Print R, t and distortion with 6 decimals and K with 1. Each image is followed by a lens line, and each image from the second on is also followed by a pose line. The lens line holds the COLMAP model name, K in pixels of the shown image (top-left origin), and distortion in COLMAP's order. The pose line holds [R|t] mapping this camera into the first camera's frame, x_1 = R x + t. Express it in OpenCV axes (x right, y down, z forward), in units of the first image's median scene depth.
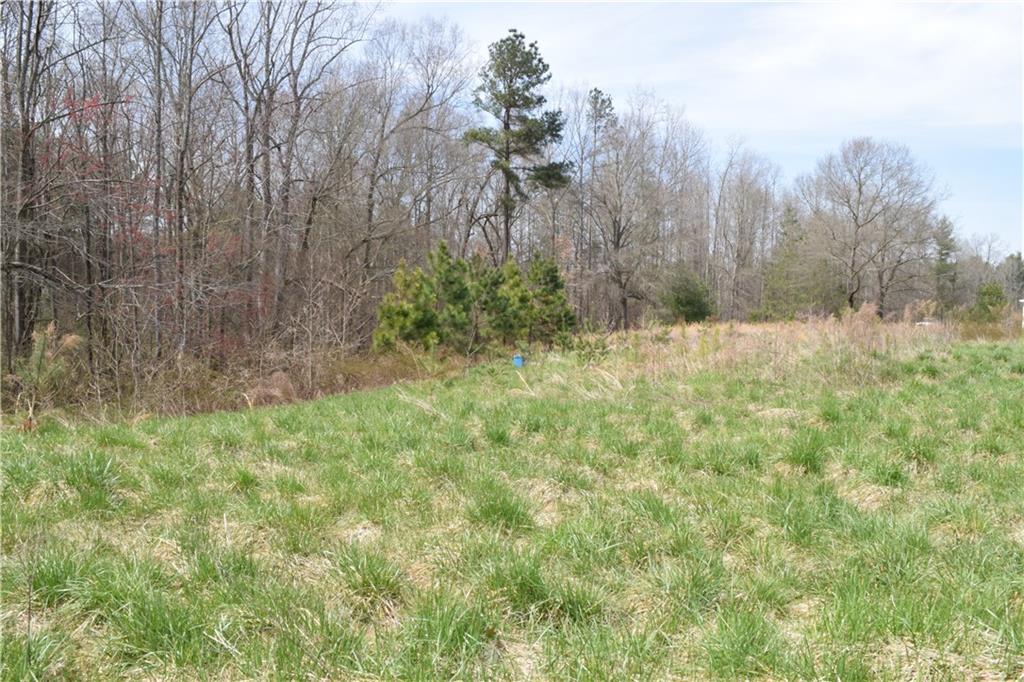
lens RADIAL K [[812.9, 0, 512.0], [0, 812.9, 341.0], [0, 0, 1]] dist [-0.077454, -0.000442]
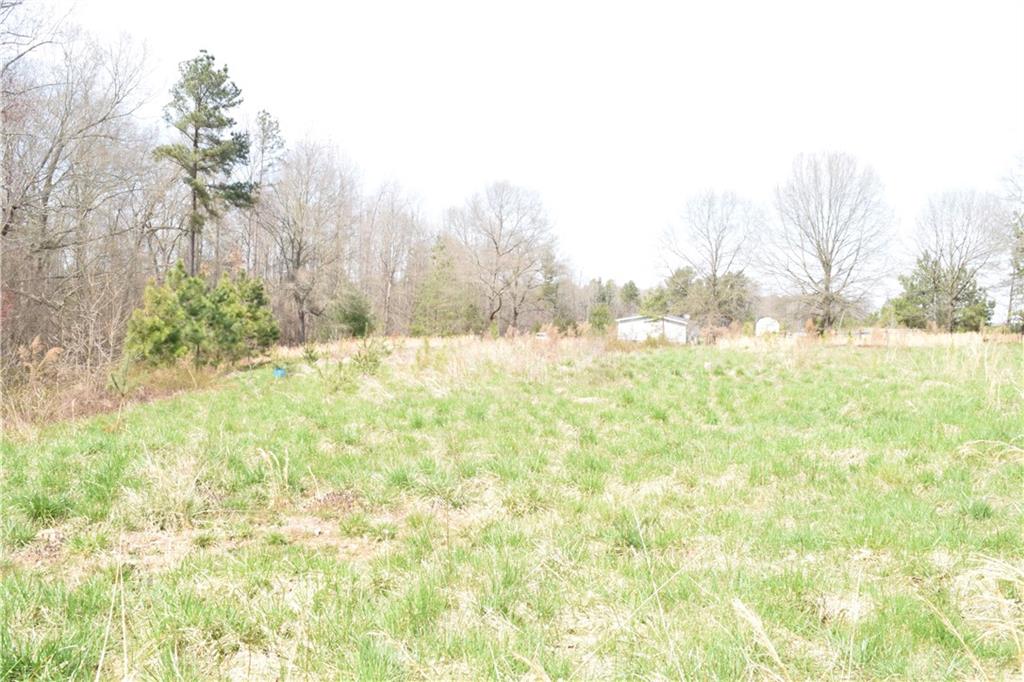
lens RADIAL K [[812.9, 0, 512.0], [0, 812.9, 341.0], [0, 0, 1]] dist [-0.077454, -0.000442]
pose [[0.889429, 0.004301, 0.457053, -0.111255], [0.002899, 0.999883, -0.015052, -0.000387], [-0.457064, 0.014713, 0.889312, -0.076674]]
